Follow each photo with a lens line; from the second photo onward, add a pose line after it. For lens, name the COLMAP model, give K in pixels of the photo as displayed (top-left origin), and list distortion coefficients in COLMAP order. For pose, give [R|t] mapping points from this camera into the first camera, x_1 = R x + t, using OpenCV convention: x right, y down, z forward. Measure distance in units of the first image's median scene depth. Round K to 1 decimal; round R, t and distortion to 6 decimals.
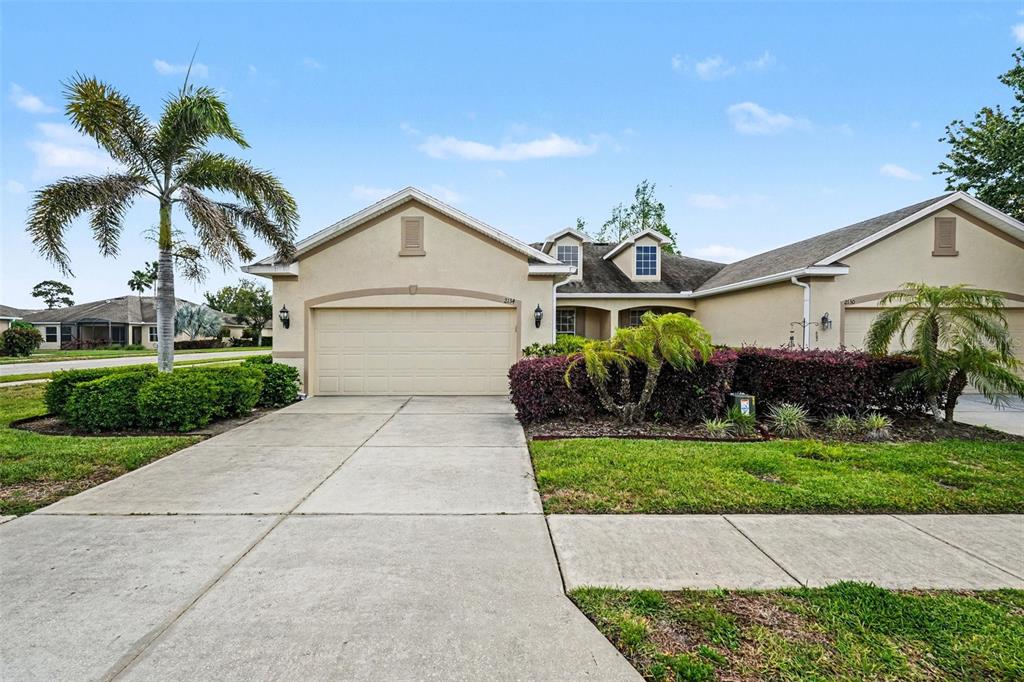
lens RADIAL K [[453.7, 0, 513.4], [0, 453.7, 341.6], [0, 0, 1]] dist [-0.016394, 0.007159]
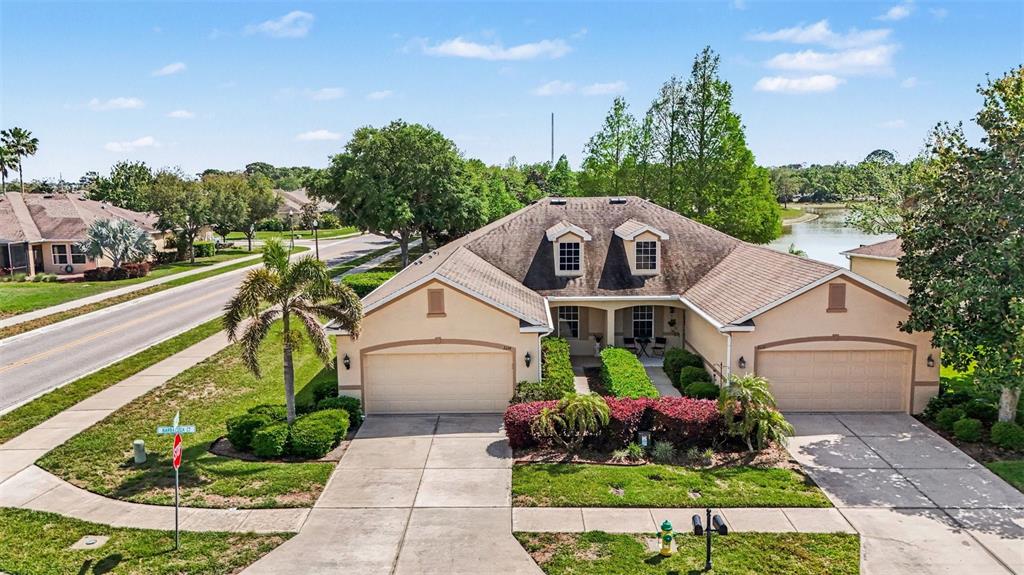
lens RADIAL K [[755.6, 0, 513.0], [0, 755.6, 287.7], [0, 0, 1]] dist [0.044454, -0.011595]
pose [[0.998948, -0.009512, -0.044863, 0.115251], [0.015197, 0.991639, 0.128145, -0.570873], [0.043269, -0.128692, 0.990740, -1.261154]]
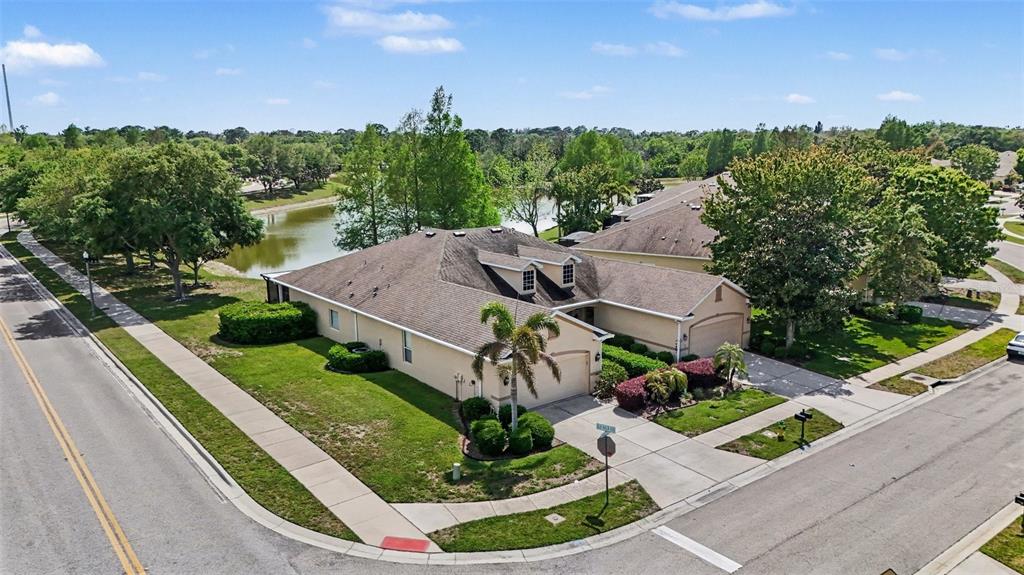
lens RADIAL K [[755.6, 0, 510.5], [0, 755.6, 289.8], [0, 0, 1]] dist [0.044454, -0.011595]
pose [[0.801447, -0.129456, 0.583886, -2.343740], [0.014987, 0.980333, 0.196782, -1.088814], [-0.597877, -0.148959, 0.787625, -1.552342]]
